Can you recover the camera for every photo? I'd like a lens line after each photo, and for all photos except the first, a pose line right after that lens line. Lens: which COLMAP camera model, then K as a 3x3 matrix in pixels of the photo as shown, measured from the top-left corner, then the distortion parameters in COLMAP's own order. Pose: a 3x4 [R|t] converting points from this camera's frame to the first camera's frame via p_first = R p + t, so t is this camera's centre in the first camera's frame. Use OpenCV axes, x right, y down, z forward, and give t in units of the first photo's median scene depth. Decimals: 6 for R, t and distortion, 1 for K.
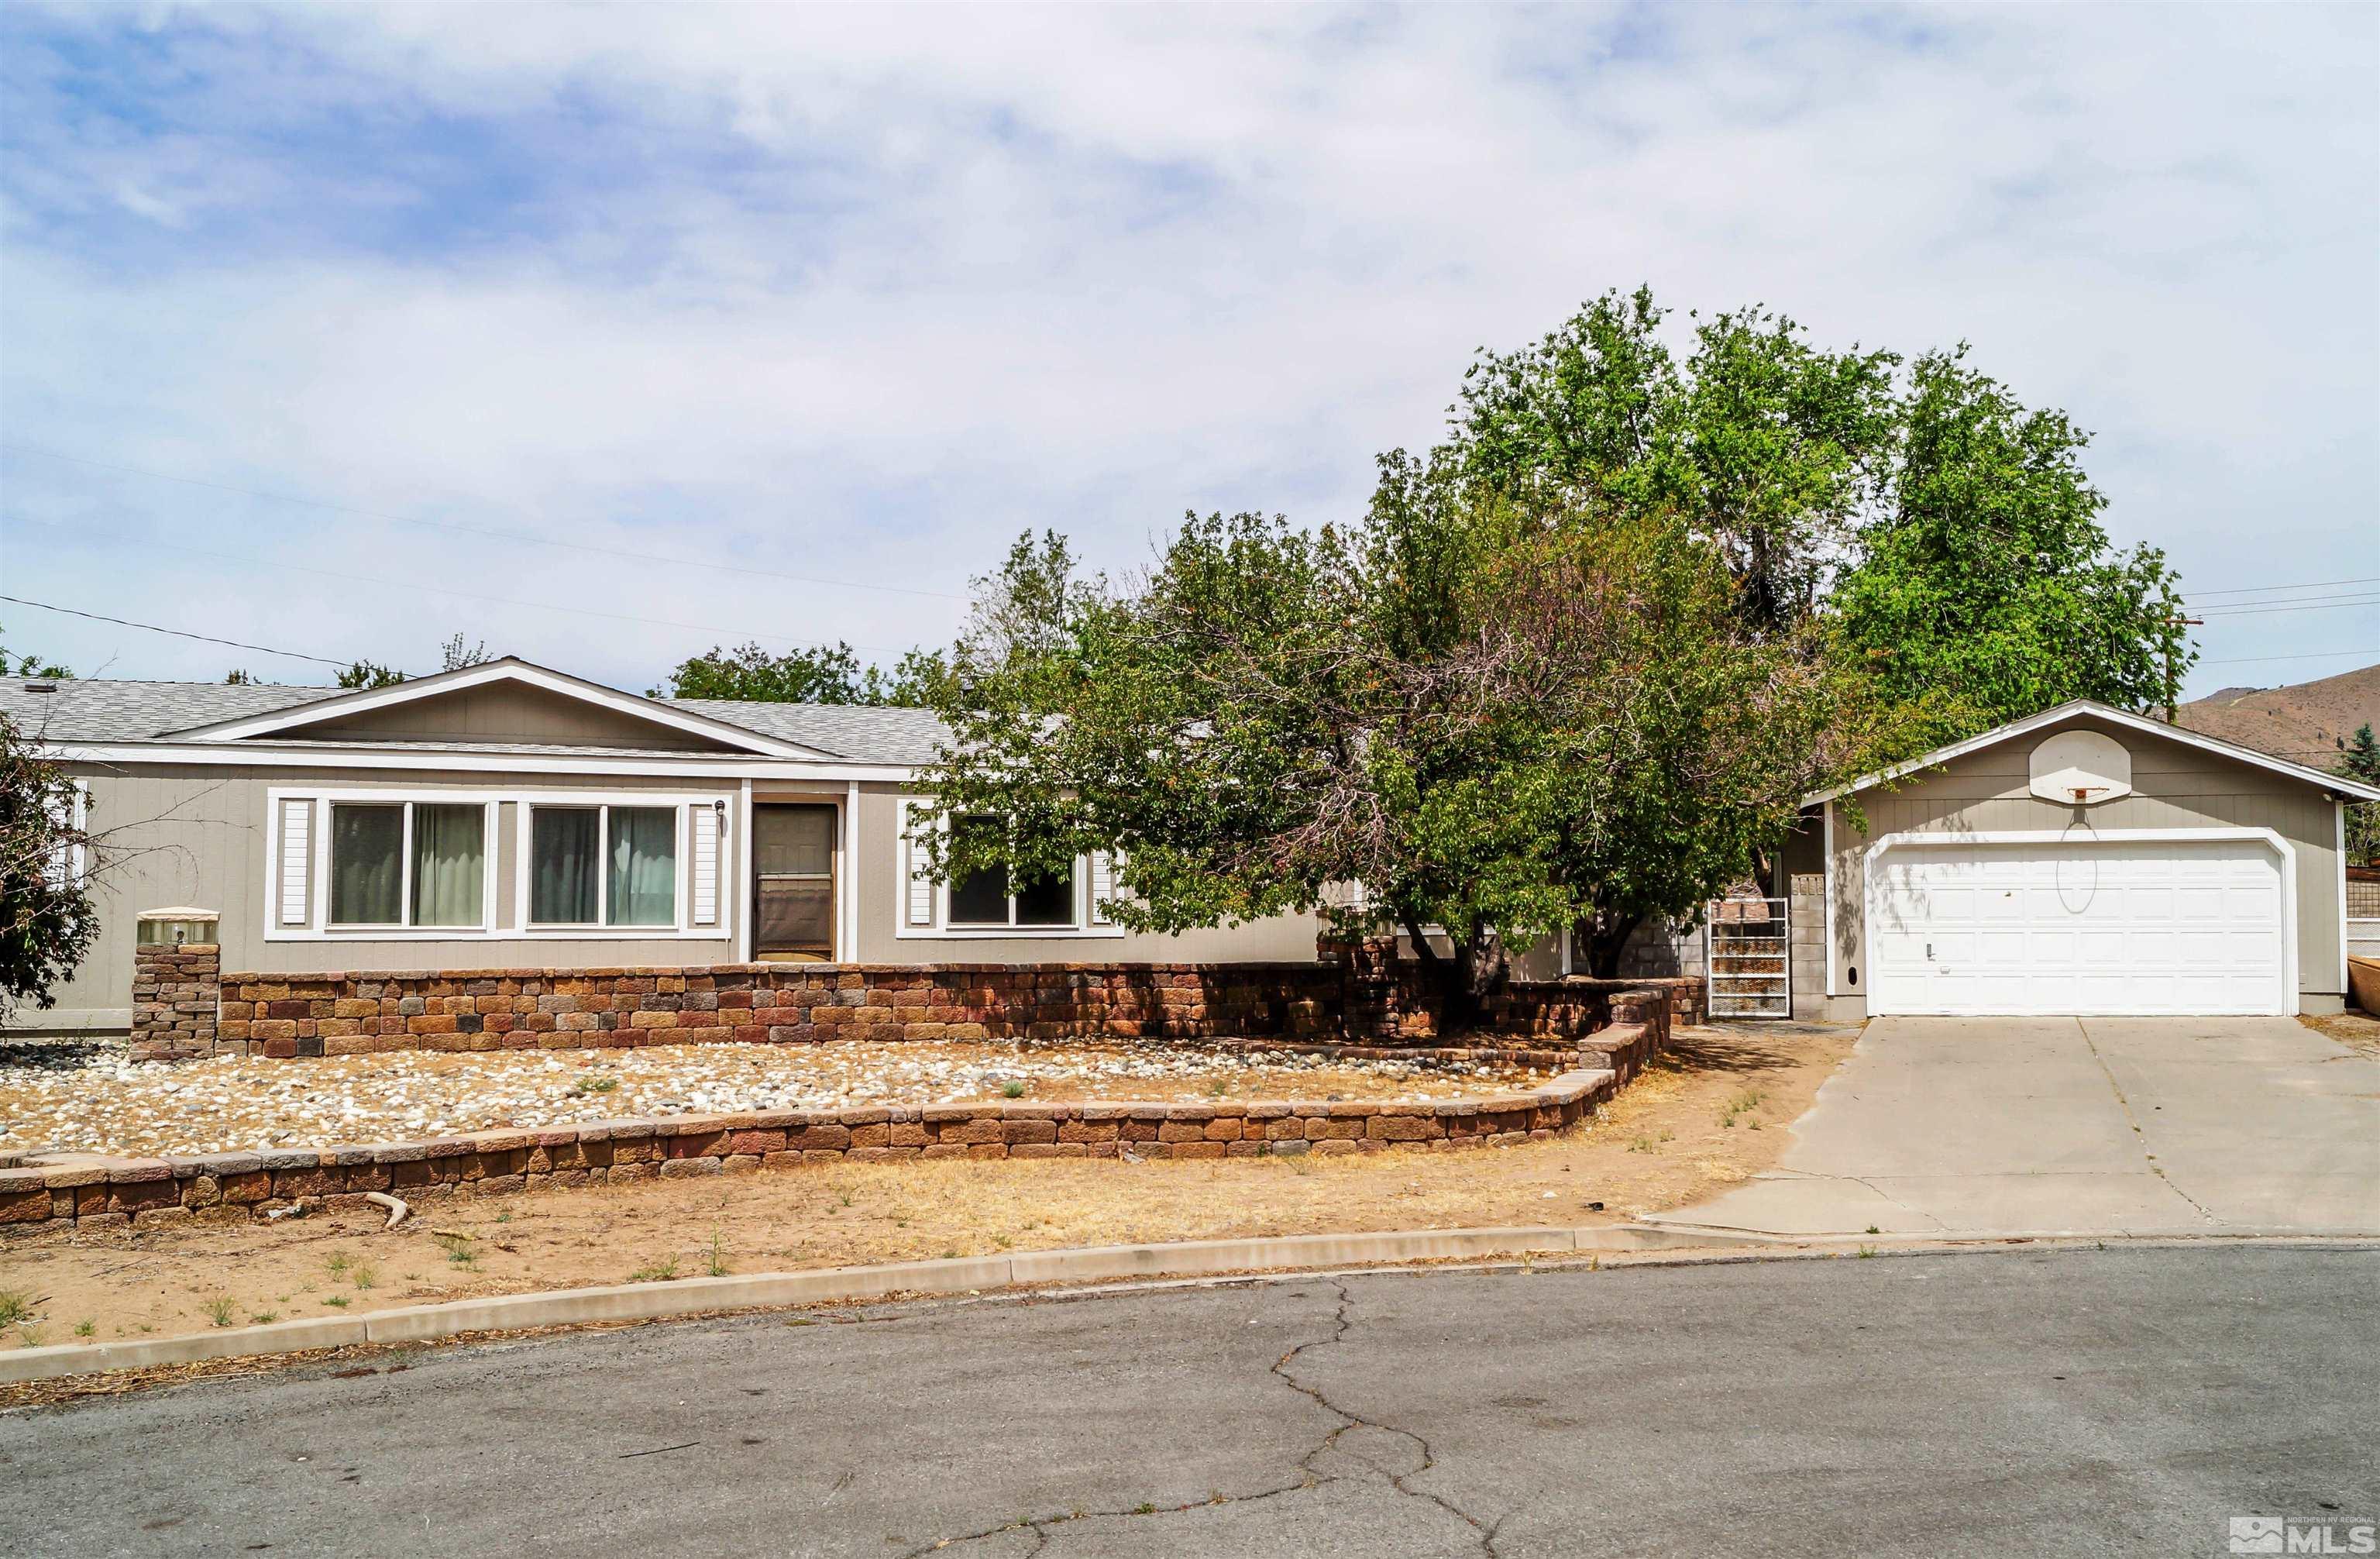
lens RADIAL K [[2182.1, 0, 1201.8], [0, 2182.1, 771.6], [0, 0, 1]] dist [-0.068992, 0.003014]
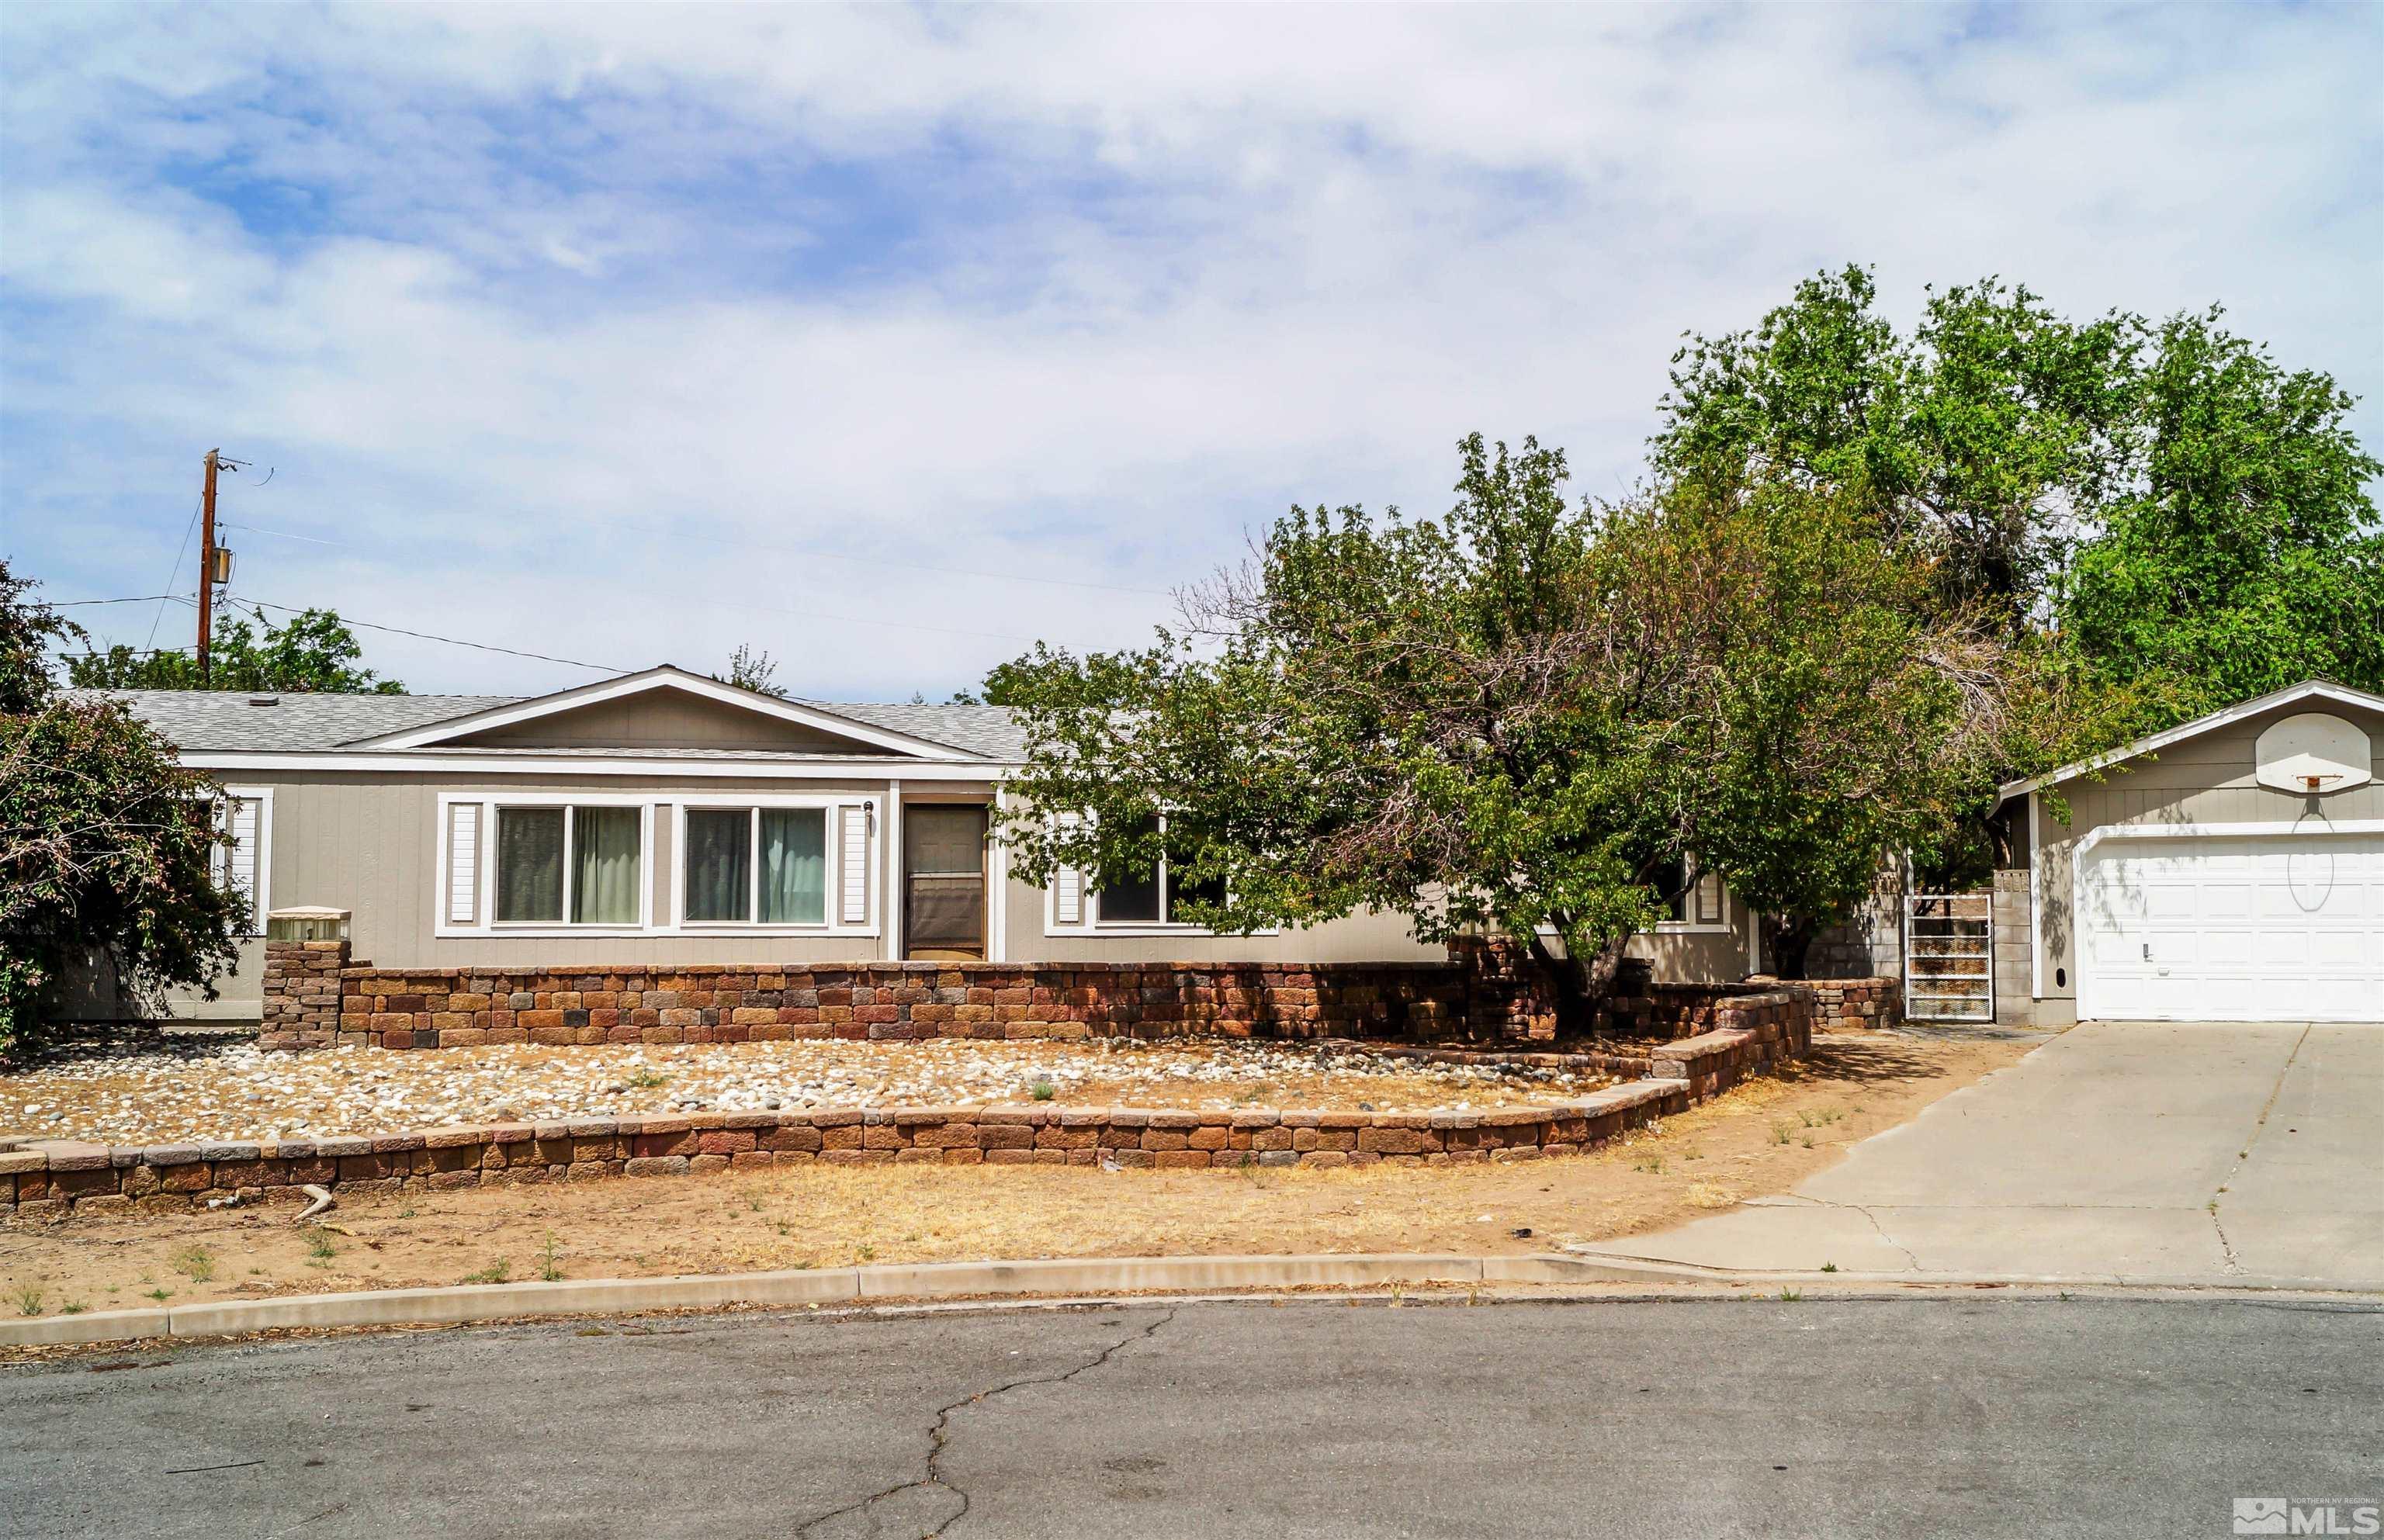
lens RADIAL K [[2120.7, 0, 1192.0], [0, 2120.7, 770.0], [0, 0, 1]] dist [-0.073939, 0.005094]
pose [[0.984010, -0.010496, -0.177806, 0.116041], [0.010564, 0.999944, -0.000563, 0.000786], [0.177802, -0.001324, 0.984065, 0.050118]]
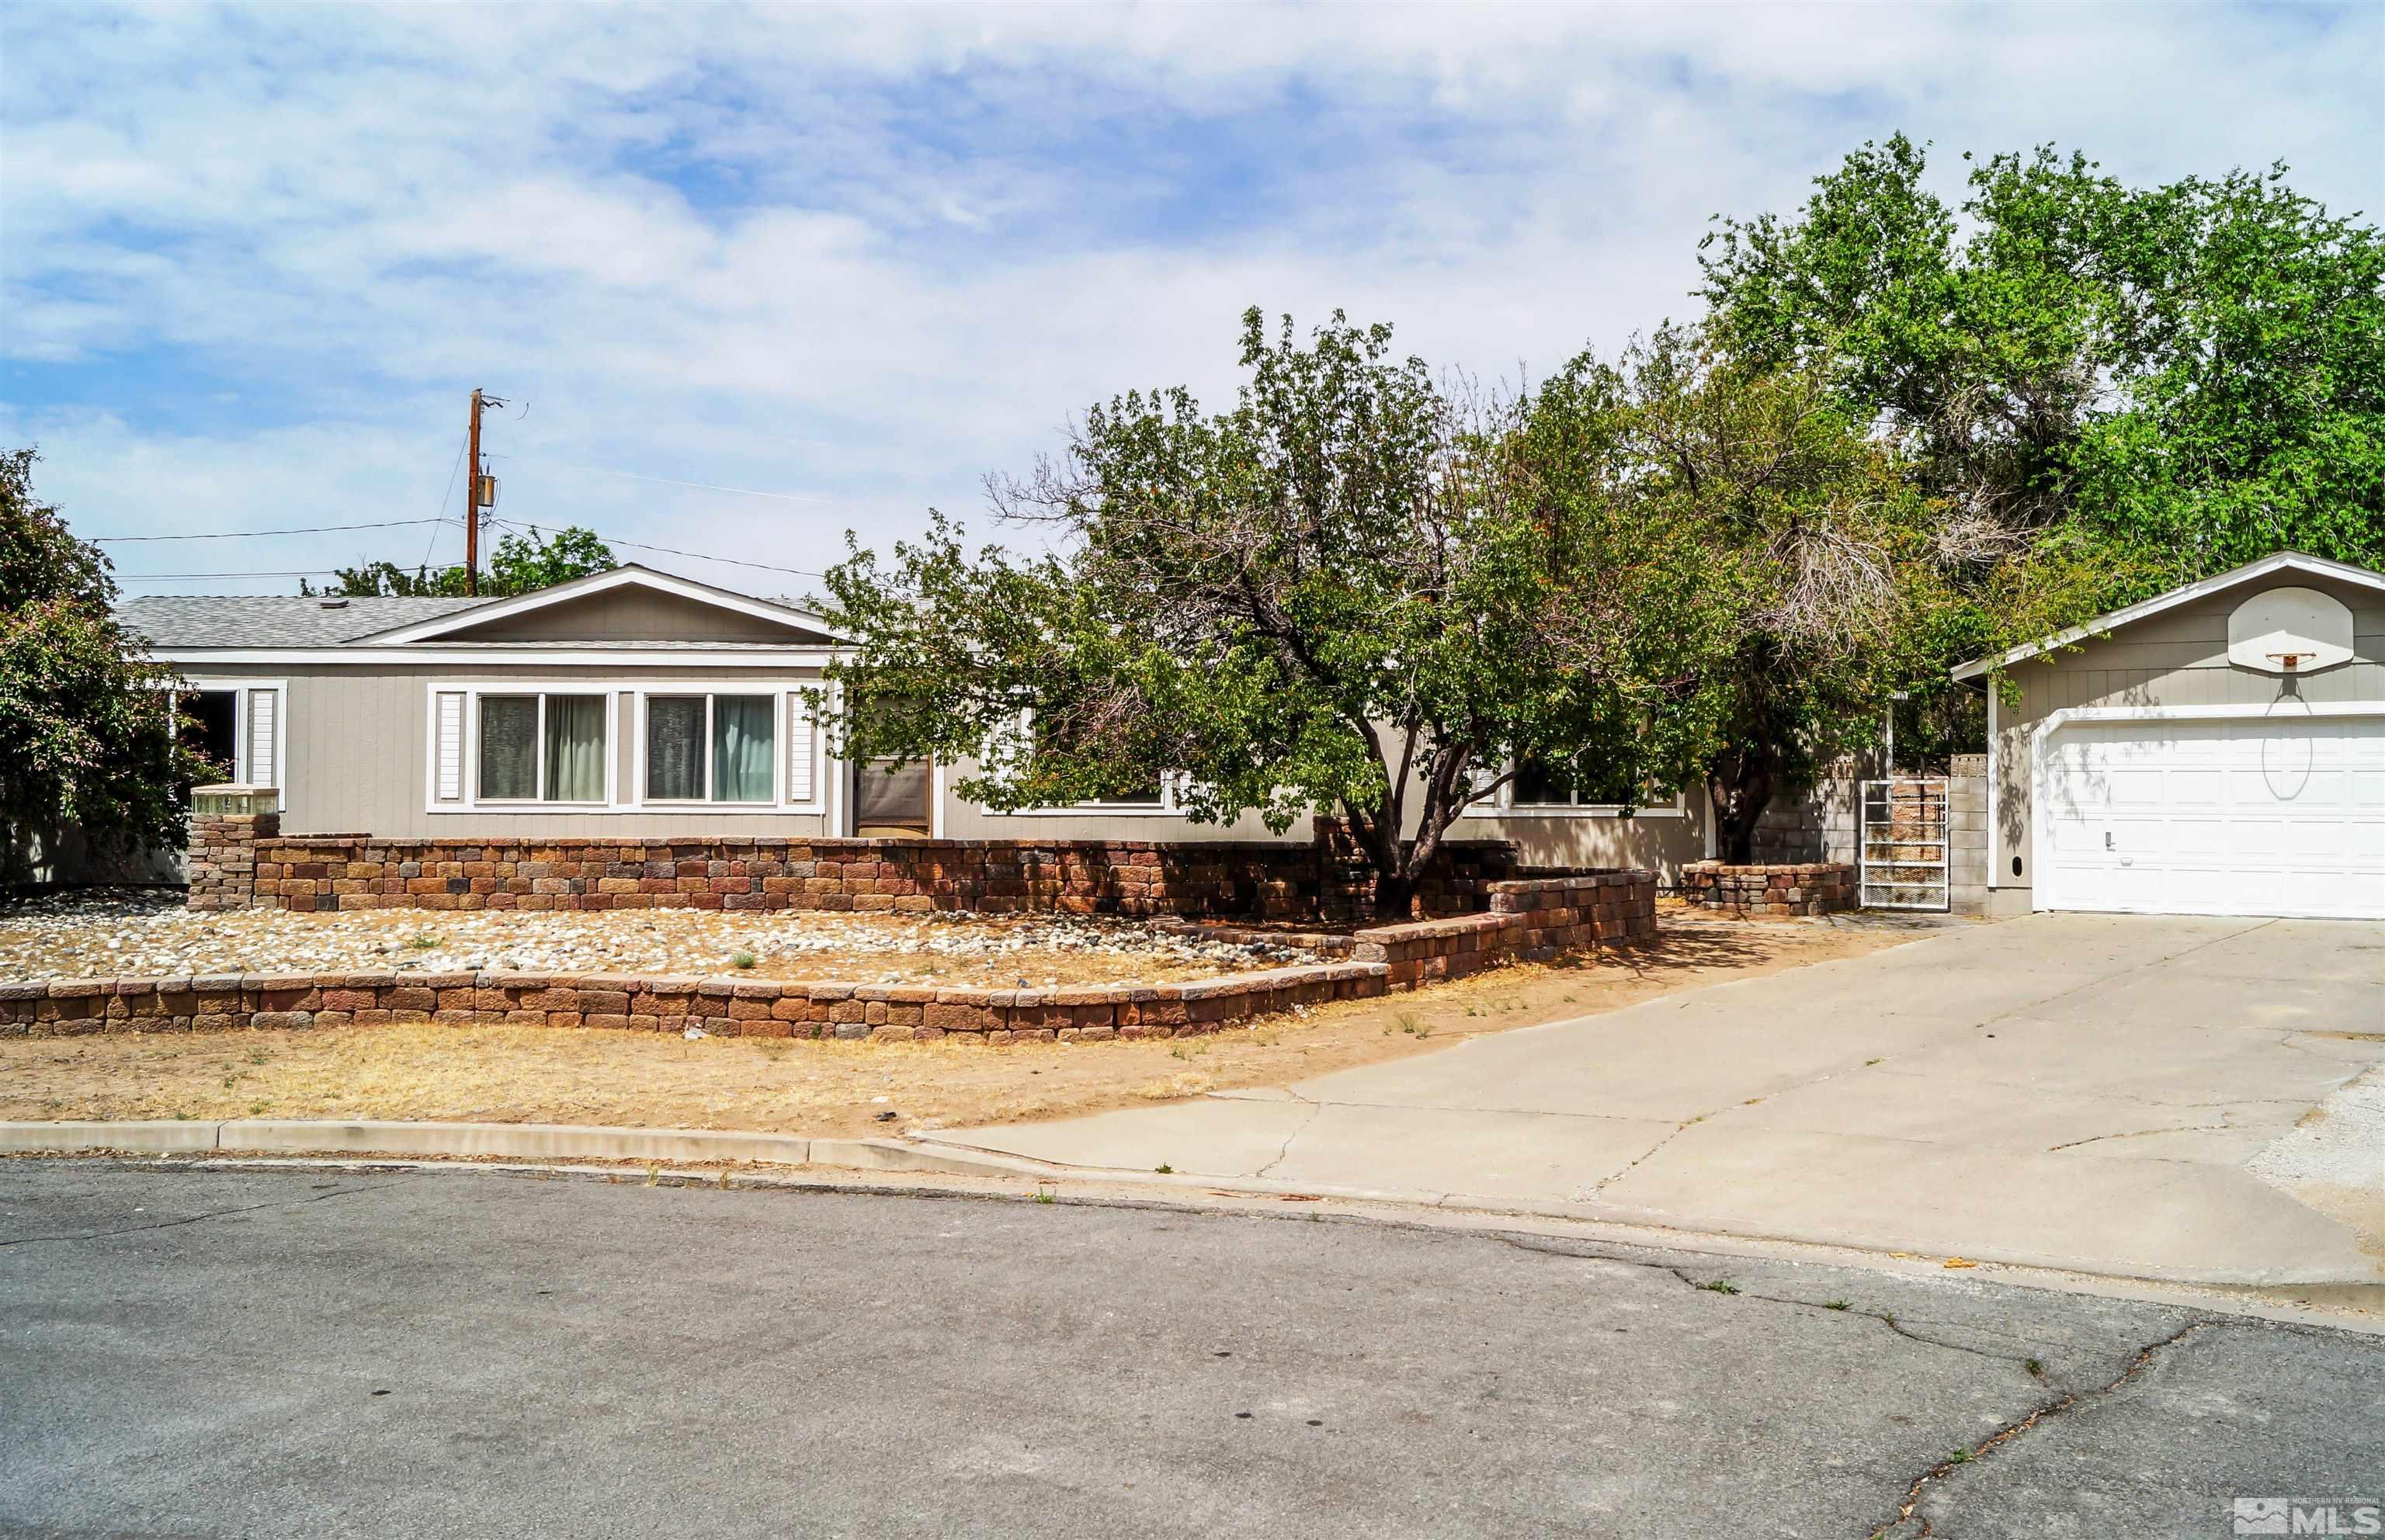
lens RADIAL K [[1930.2, 0, 1192.5], [0, 1930.2, 770.0], [0, 0, 1]] dist [-0.087676, 0.020994]
pose [[0.934763, 0.000567, -0.355271, 0.329011], [0.017605, 0.998696, 0.047917, 0.012546], [0.354835, -0.051045, 0.933534, 0.177888]]
